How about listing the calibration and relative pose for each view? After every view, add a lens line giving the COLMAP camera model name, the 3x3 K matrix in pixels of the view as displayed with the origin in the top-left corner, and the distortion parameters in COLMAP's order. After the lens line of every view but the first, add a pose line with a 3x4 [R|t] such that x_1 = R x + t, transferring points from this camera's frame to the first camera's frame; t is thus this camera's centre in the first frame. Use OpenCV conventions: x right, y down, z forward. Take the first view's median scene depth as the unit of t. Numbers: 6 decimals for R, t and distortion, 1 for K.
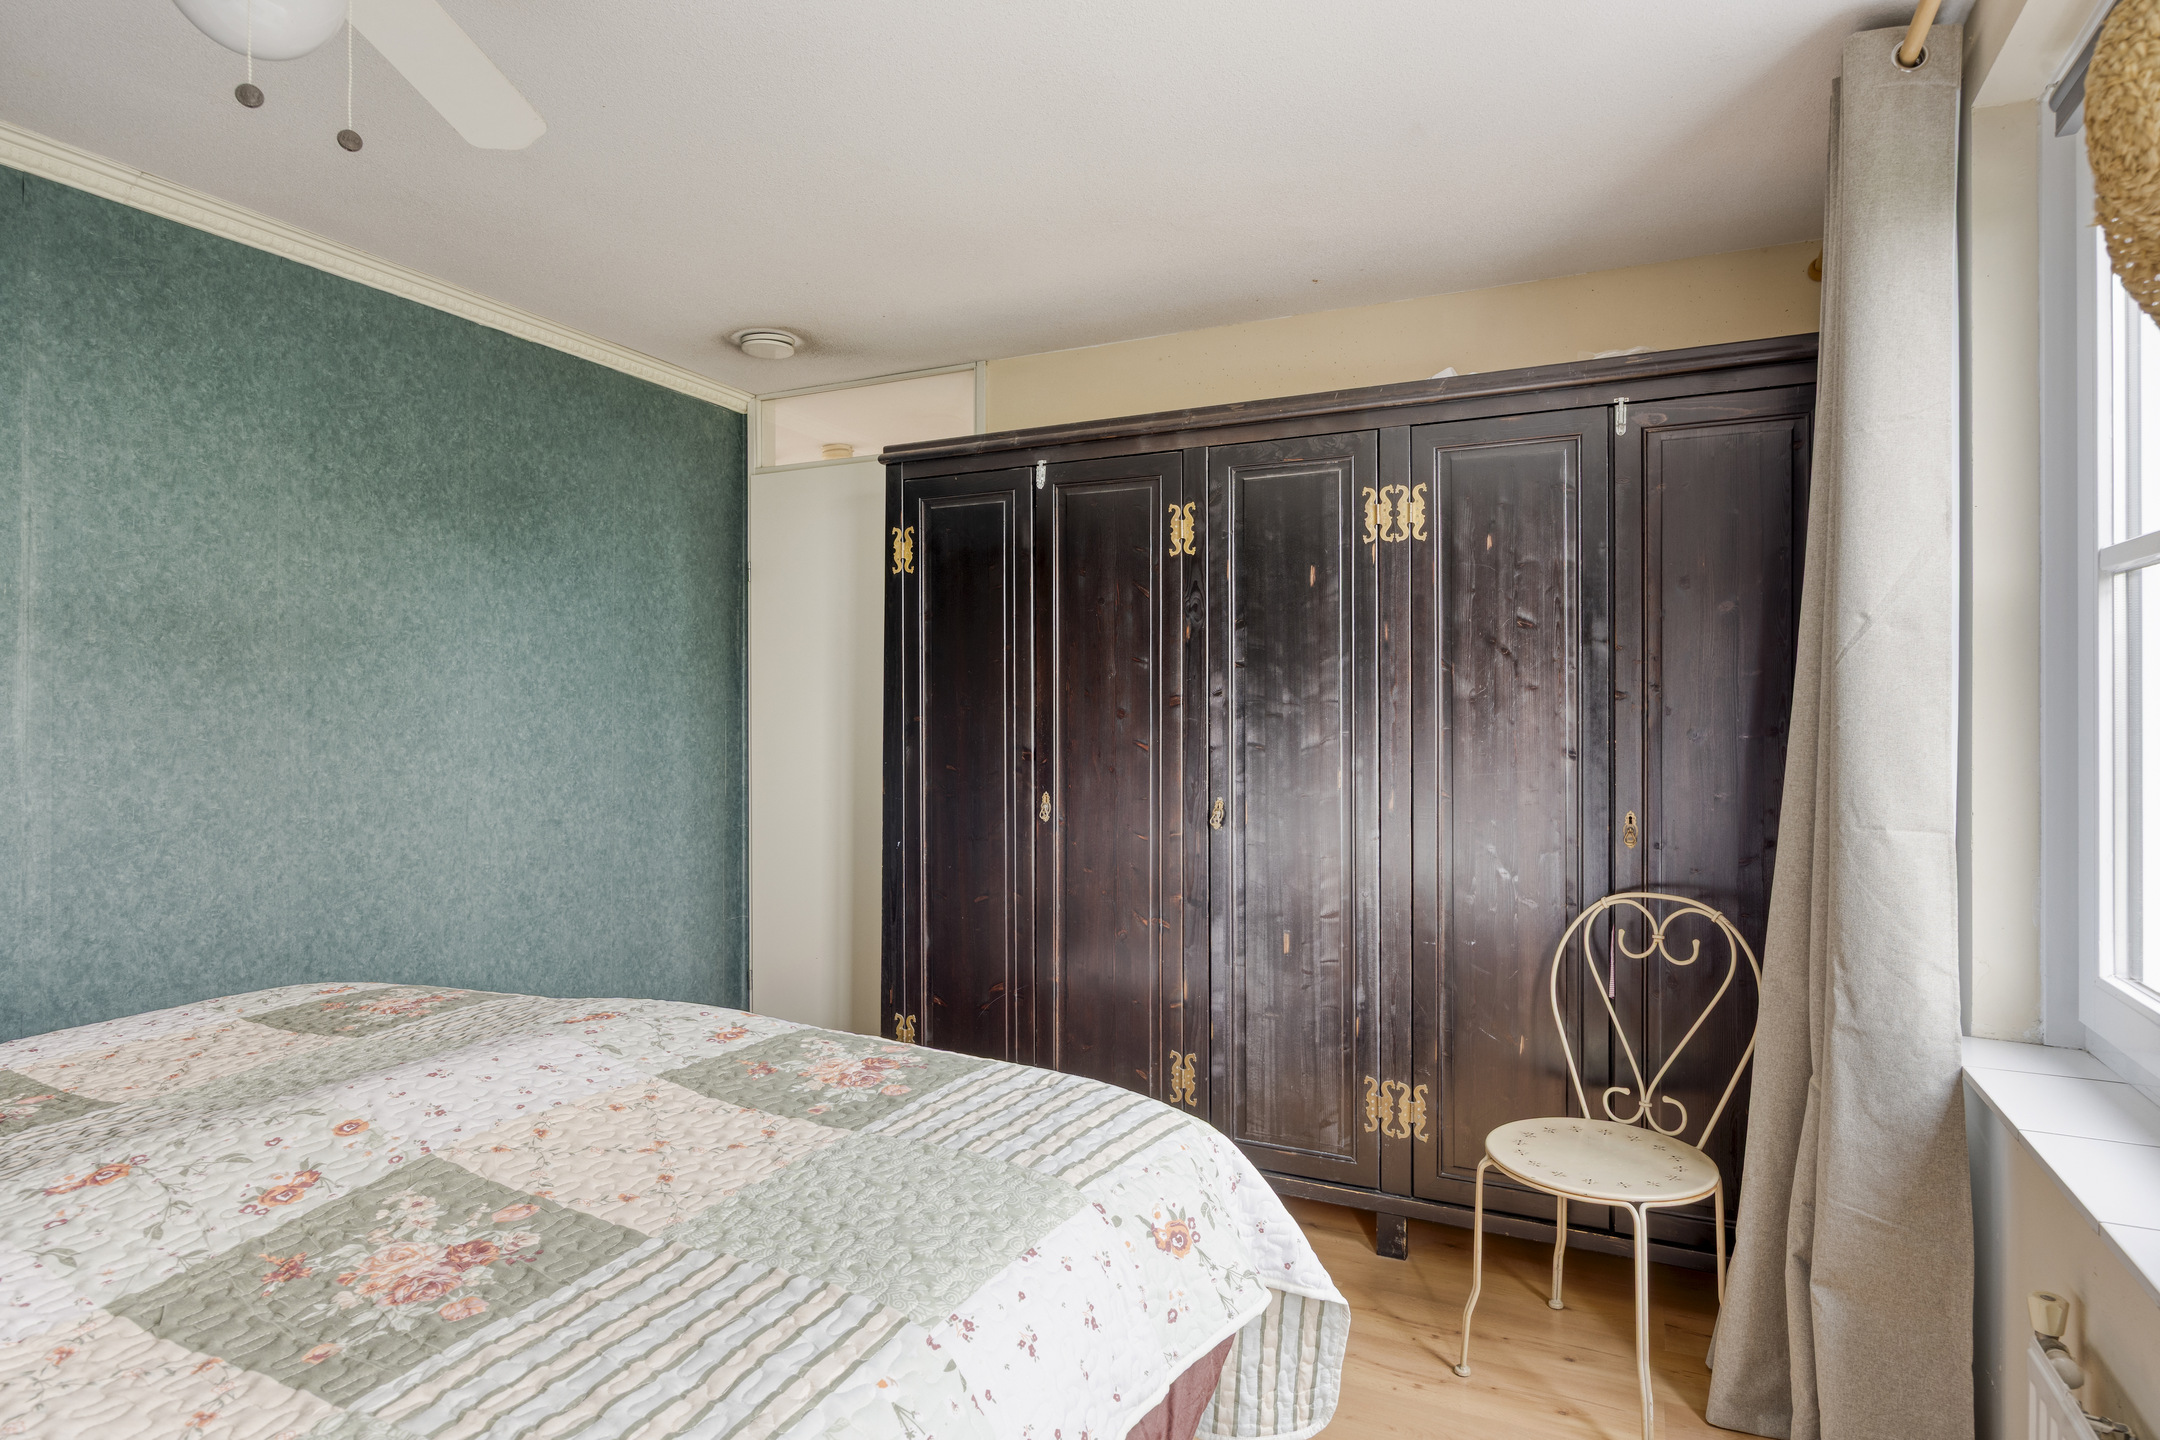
lens RADIAL K [[1175.2, 0, 1080.0], [0, 1175.2, 720.0], [0, 0, 1]] dist [-0.003201, -0.000105]
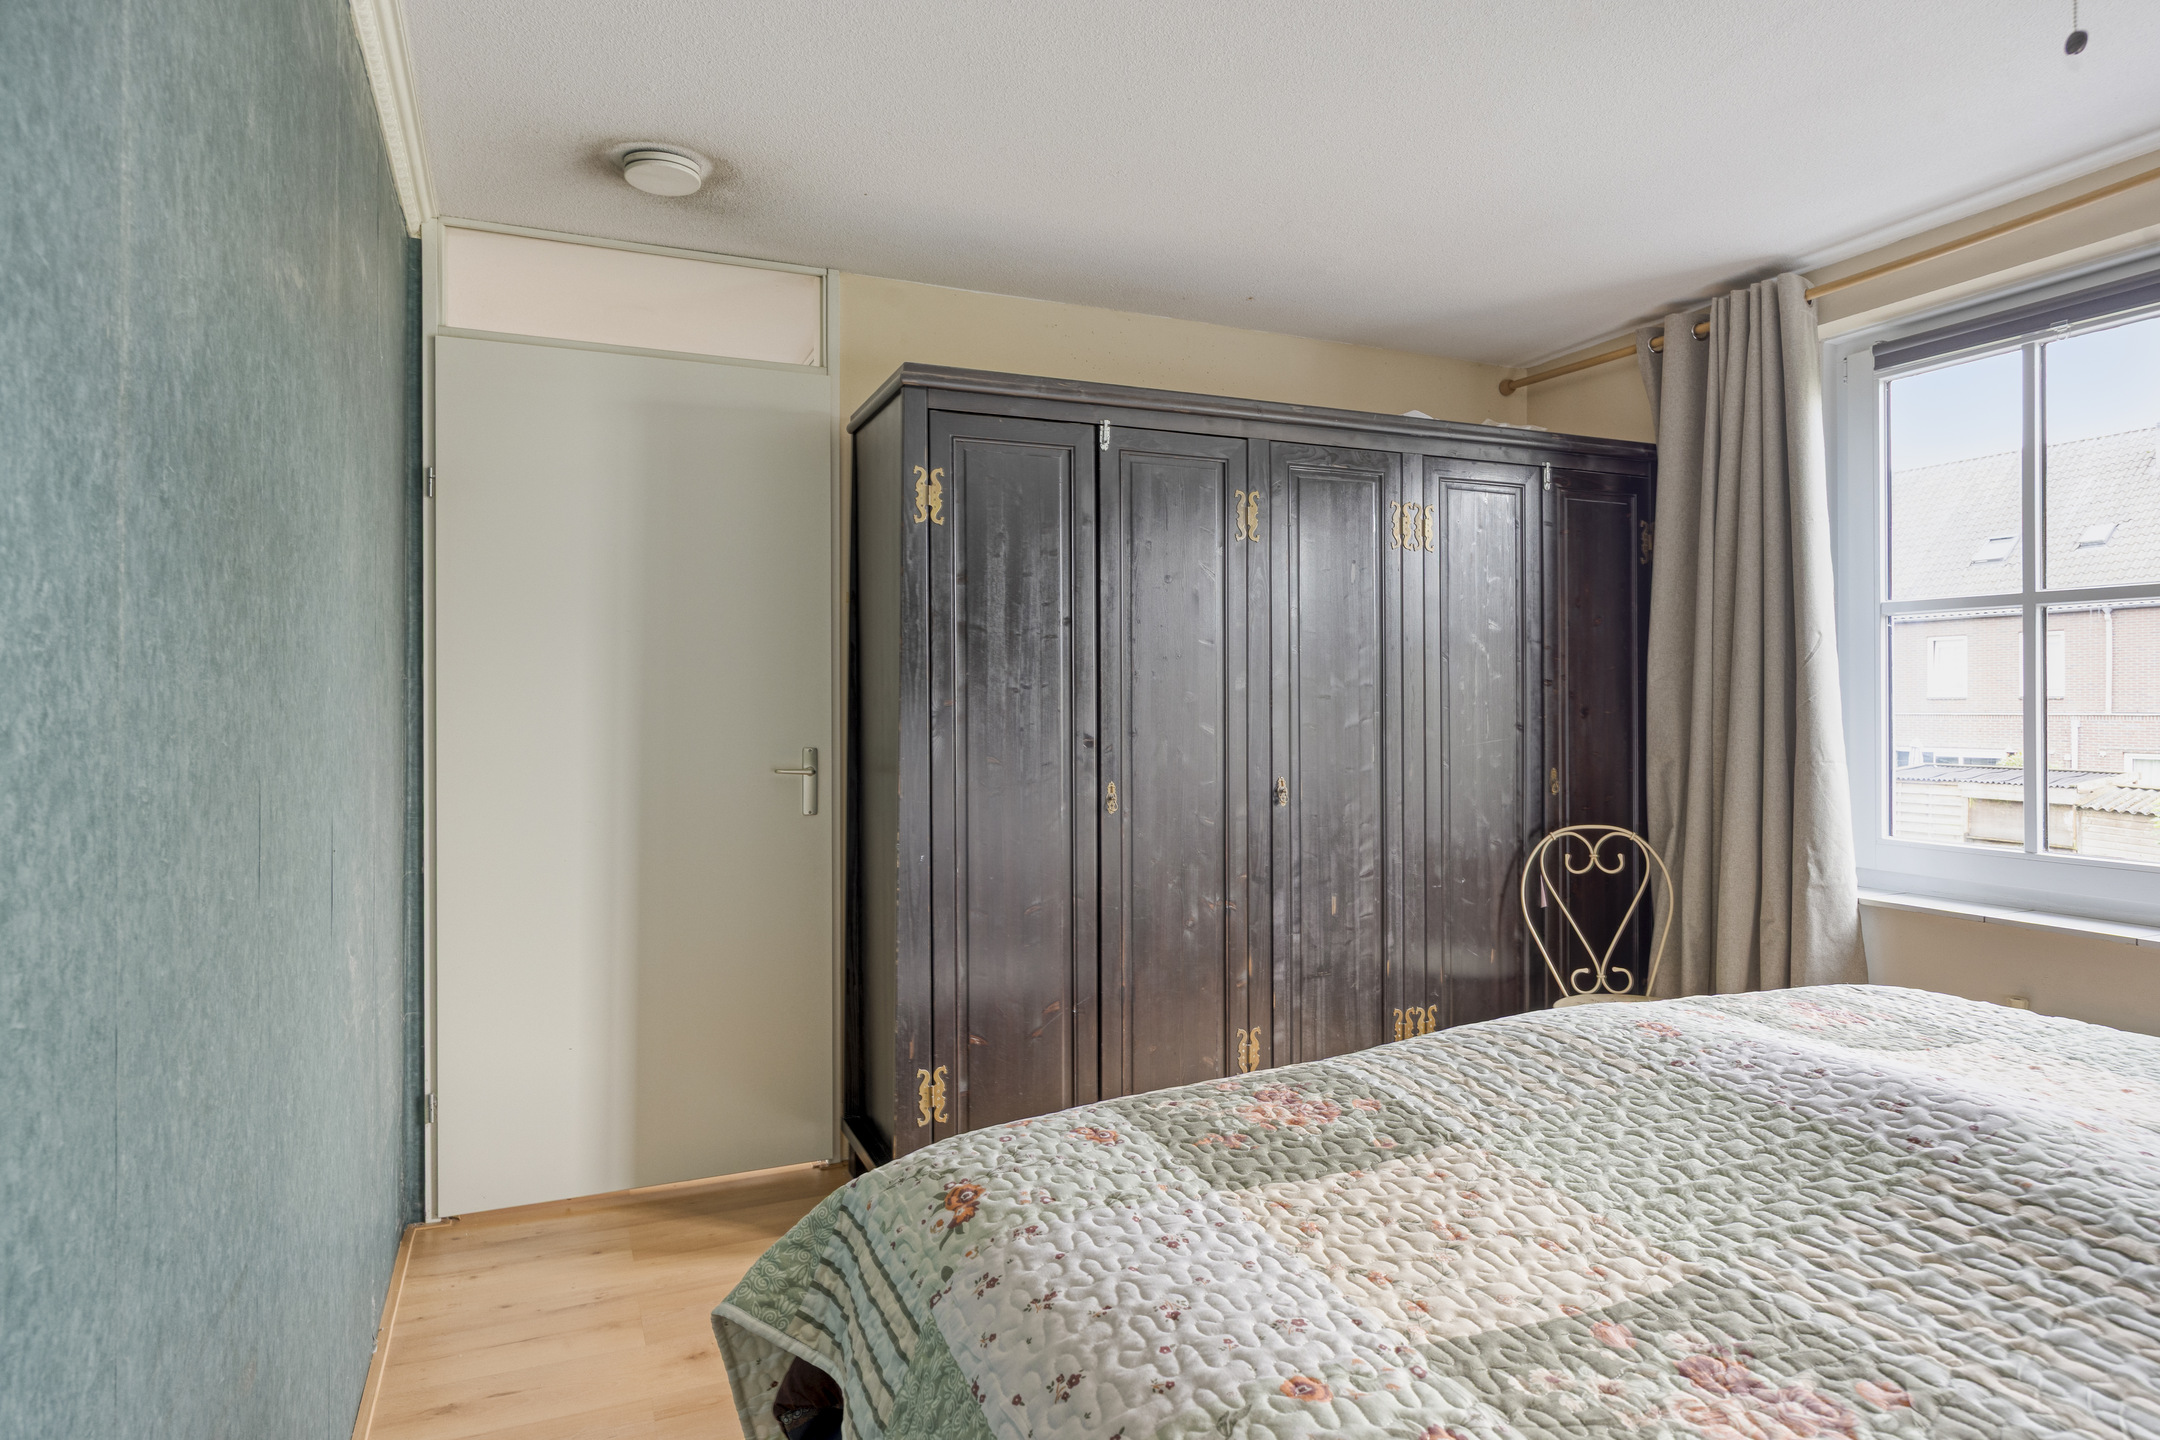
lens RADIAL K [[1247.6, 0, 1077.3], [0, 1247.6, 703.0], [0, 0, 1]] dist [-0.022865, 0.000190]
pose [[0.658604, -0.005477, 0.752469, -0.862160], [0.007421, 0.999972, 0.000783, -0.001010], [-0.752453, 0.005068, 0.658627, 0.419332]]
